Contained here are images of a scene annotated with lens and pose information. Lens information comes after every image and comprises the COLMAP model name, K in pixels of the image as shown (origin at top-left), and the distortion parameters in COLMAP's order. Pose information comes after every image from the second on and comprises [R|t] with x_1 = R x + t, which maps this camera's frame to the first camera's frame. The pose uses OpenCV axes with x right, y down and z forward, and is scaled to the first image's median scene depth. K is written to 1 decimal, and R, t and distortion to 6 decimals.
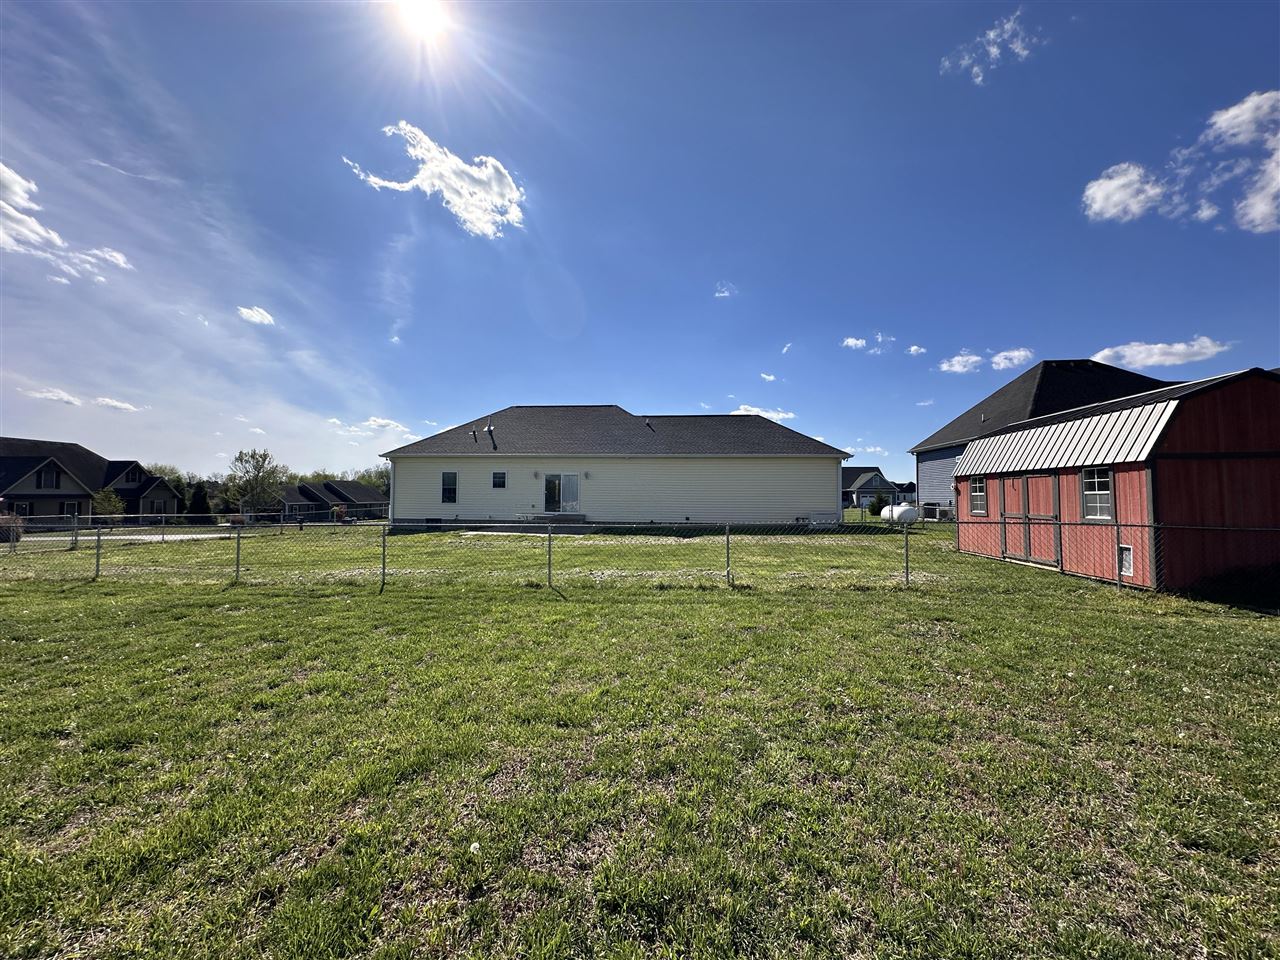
lens RADIAL K [[505.6, 0, 641.3], [0, 505.6, 475.0], [0, 0, 1]] dist [-0.001558, 0.000033]
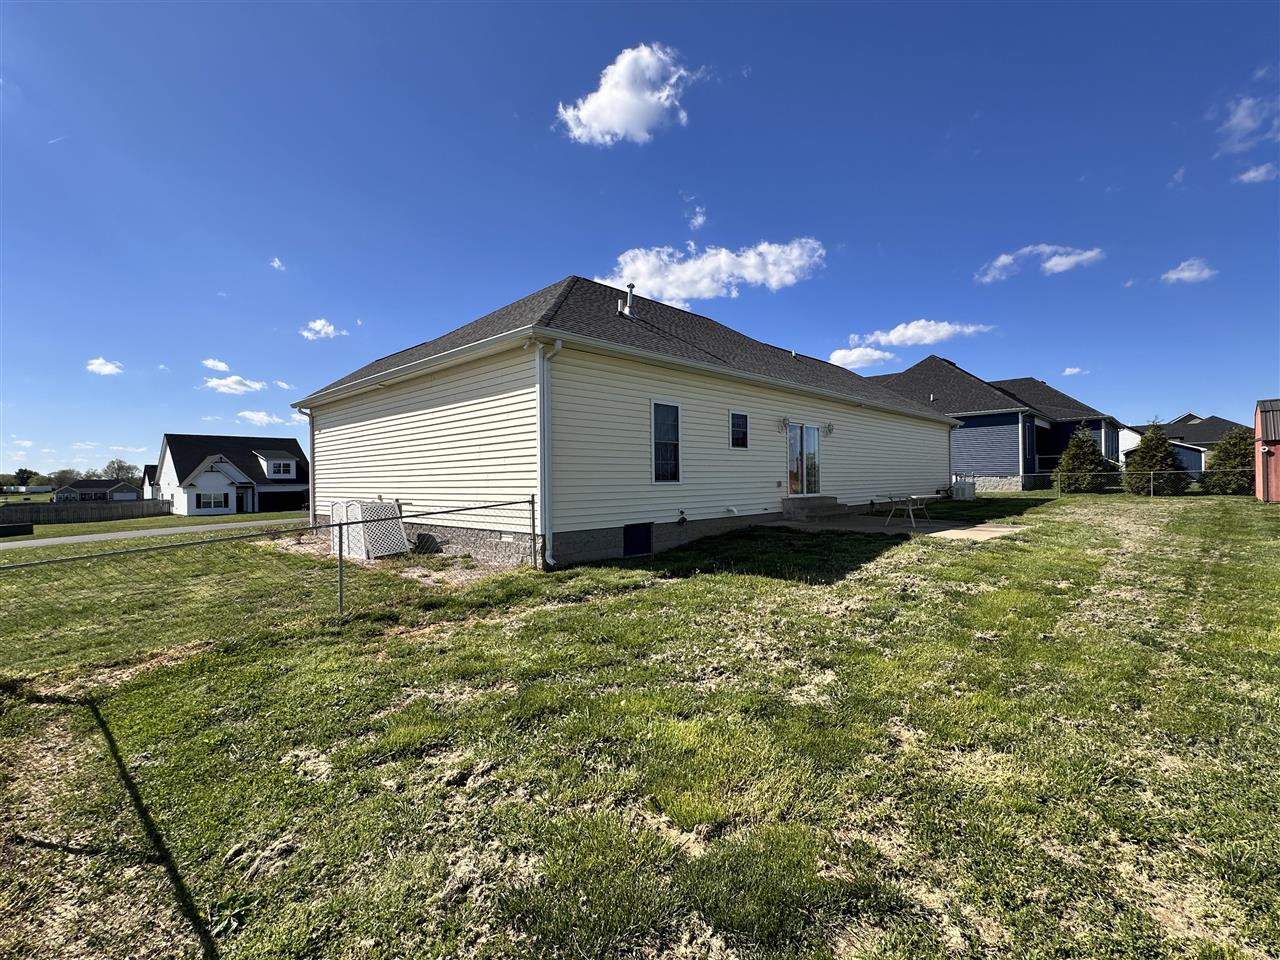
lens RADIAL K [[588.3, 0, 636.7], [0, 588.3, 479.4], [0, 0, 1]] dist [-0.003194, -0.000279]
pose [[0.619443, -0.010189, 0.784976, -0.063263], [-0.015223, 0.999572, 0.024987, 0.003580], [-0.784894, -0.027427, 0.619022, 0.061293]]
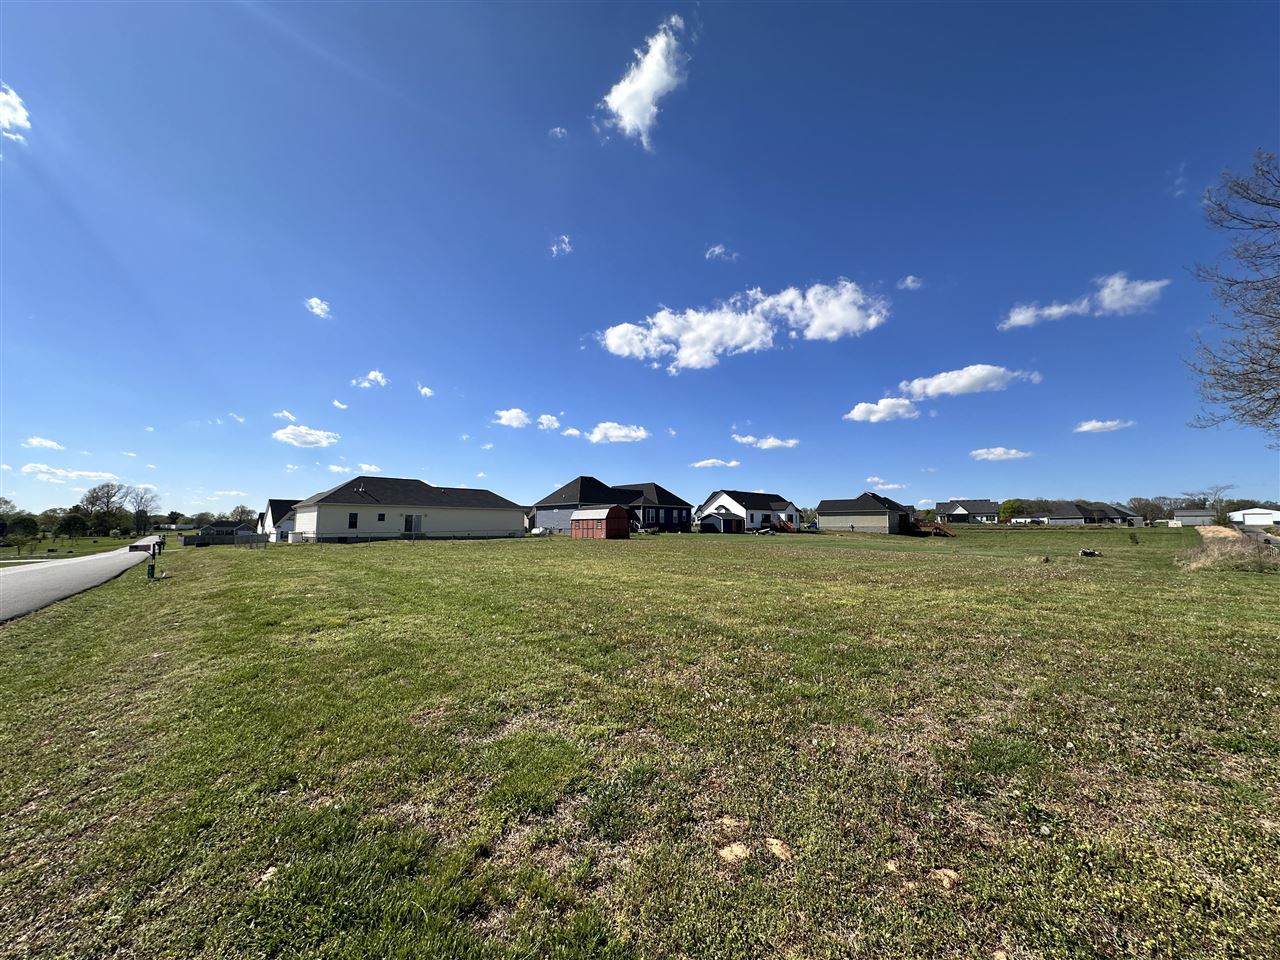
lens RADIAL K [[505.6, 0, 640.4], [0, 505.6, 480.0], [0, 0, 1]] dist [-0.001558, 0.000033]
pose [[0.661455, 0.066275, 0.747050, -0.093539], [-0.028196, 0.997581, -0.063536, -0.003257], [-0.749454, 0.020963, 0.661724, -0.095157]]
